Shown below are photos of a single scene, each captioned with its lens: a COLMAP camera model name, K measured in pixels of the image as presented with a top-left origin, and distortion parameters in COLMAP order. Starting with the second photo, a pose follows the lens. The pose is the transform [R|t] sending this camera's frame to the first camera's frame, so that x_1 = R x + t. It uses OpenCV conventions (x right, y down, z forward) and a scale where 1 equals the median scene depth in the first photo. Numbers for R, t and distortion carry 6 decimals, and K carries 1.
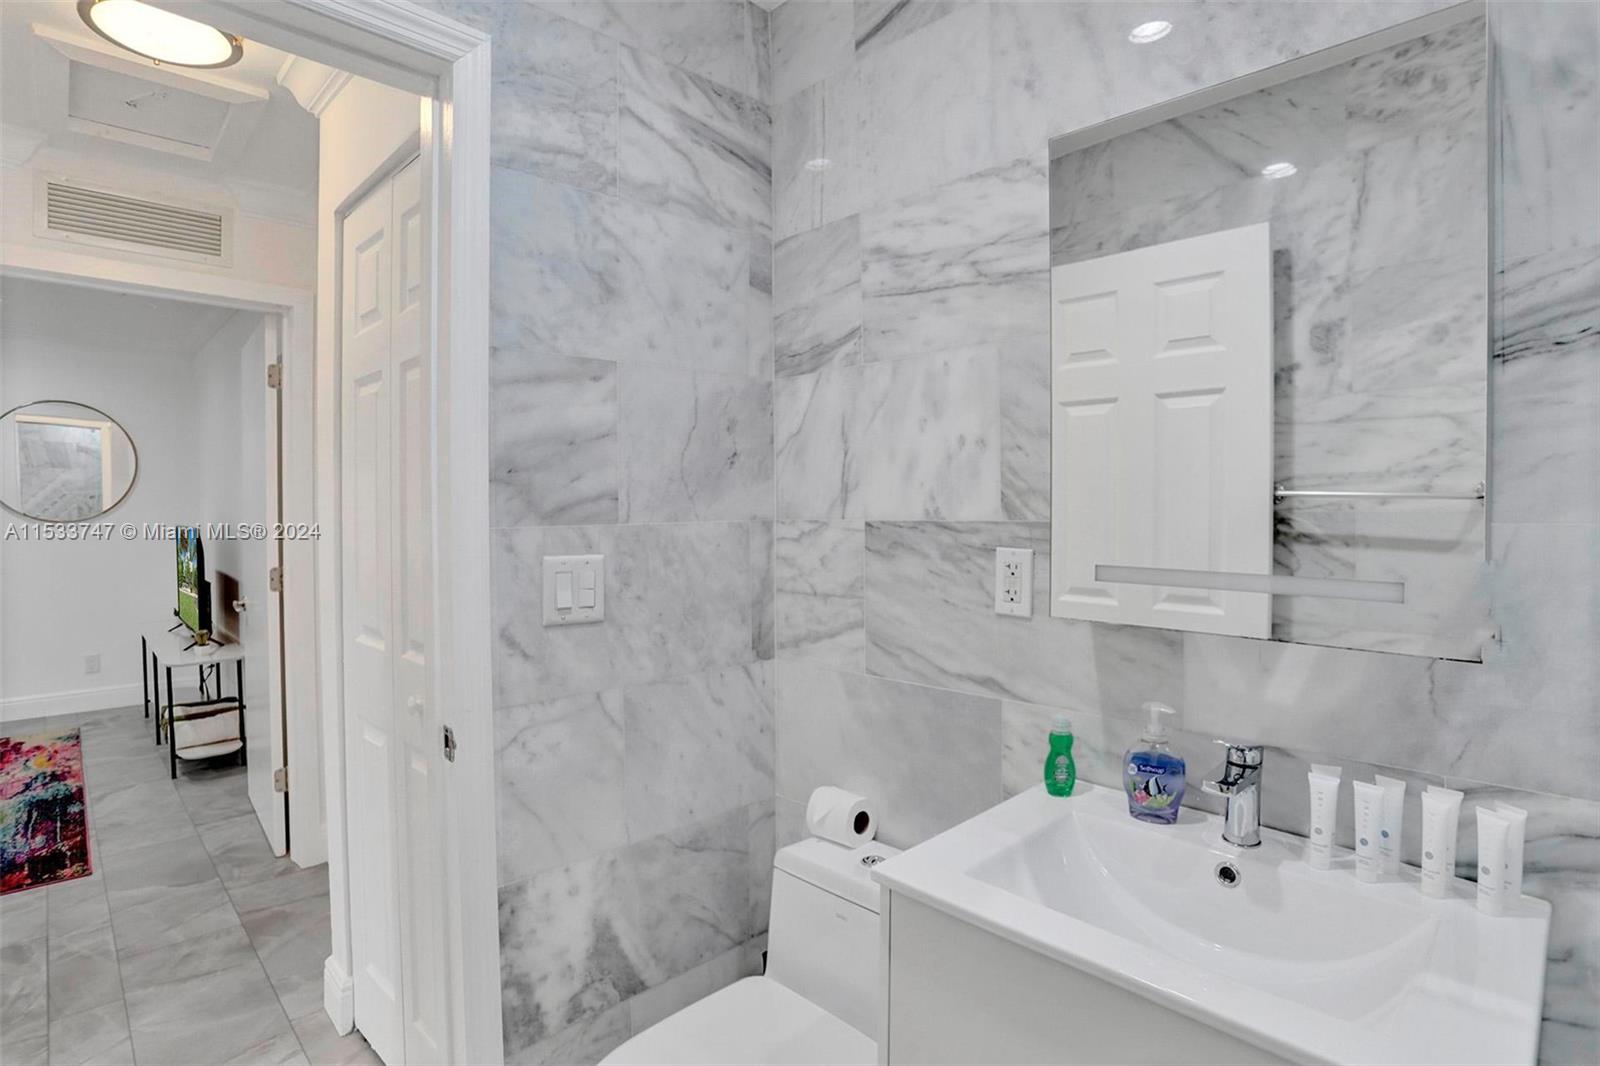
lens RADIAL K [[795.6, 0, 790.8], [0, 795.6, 507.1], [0, 0, 1]] dist [-0.072821, 0.030457]
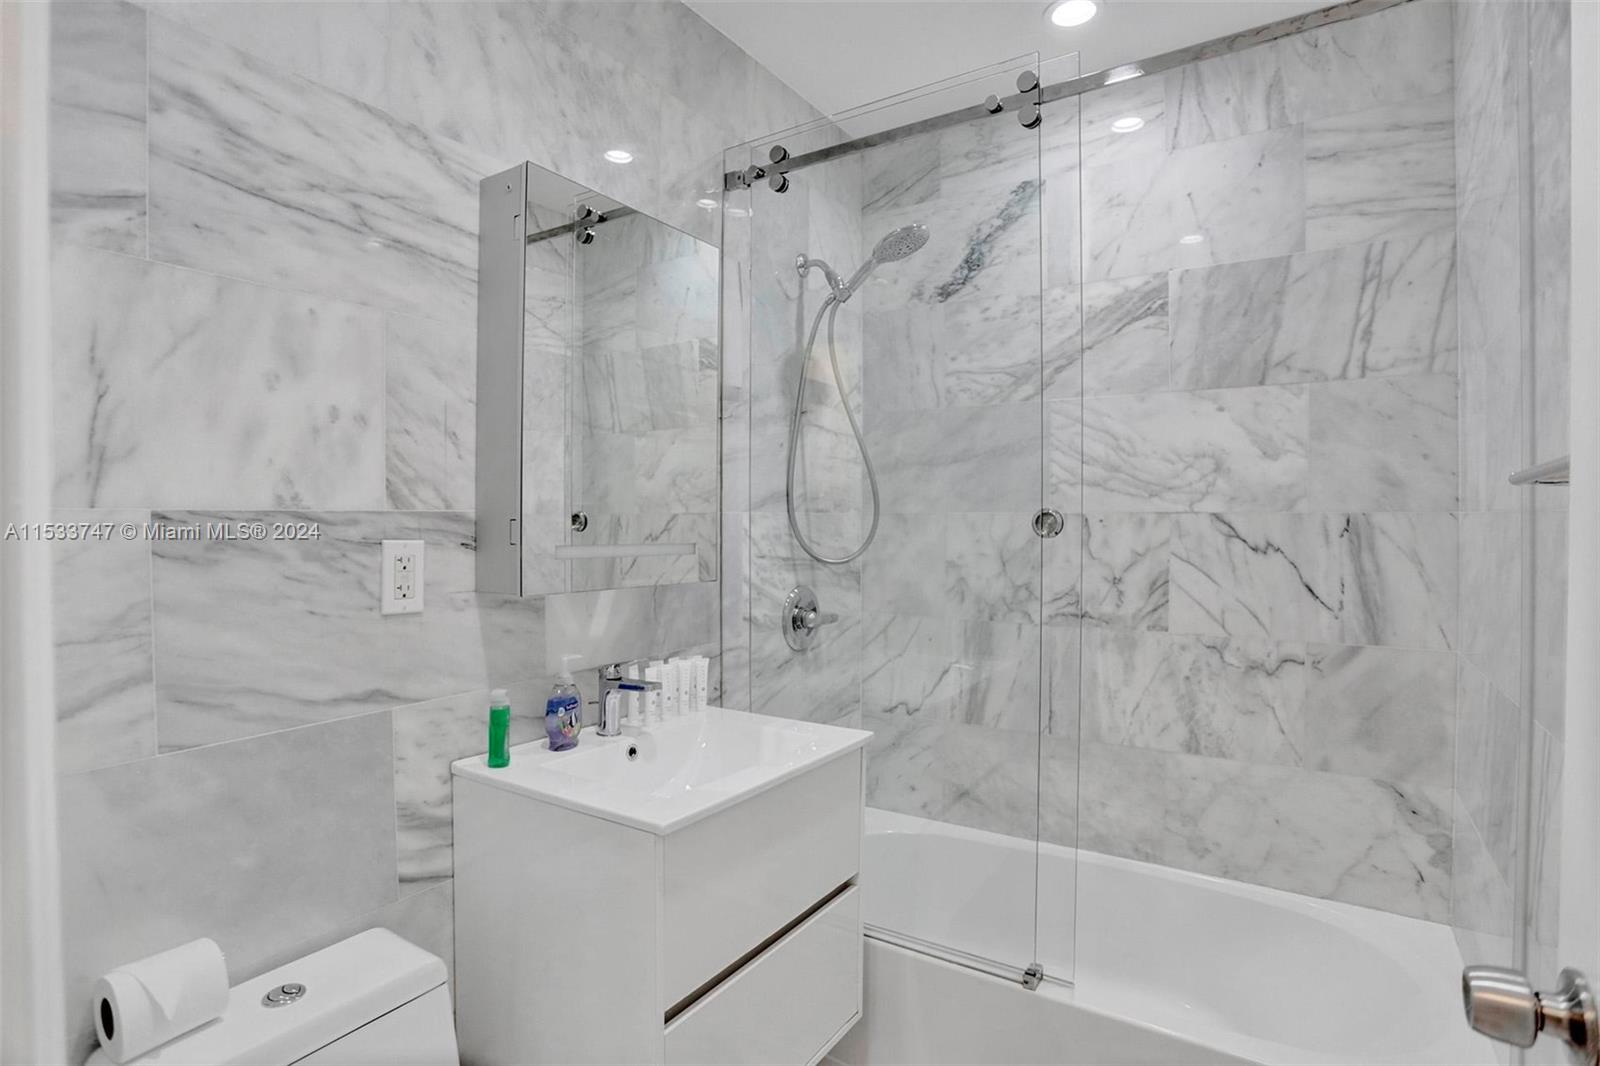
lens RADIAL K [[797.7, 0, 791.9], [0, 797.7, 508.9], [0, 0, 1]] dist [-0.065490, 0.034948]
pose [[-0.196262, 0.012055, 0.980477, -0.670117], [-0.004016, 0.999906, -0.013098, 0.024289], [-0.980543, -0.006508, -0.196195, 0.695309]]
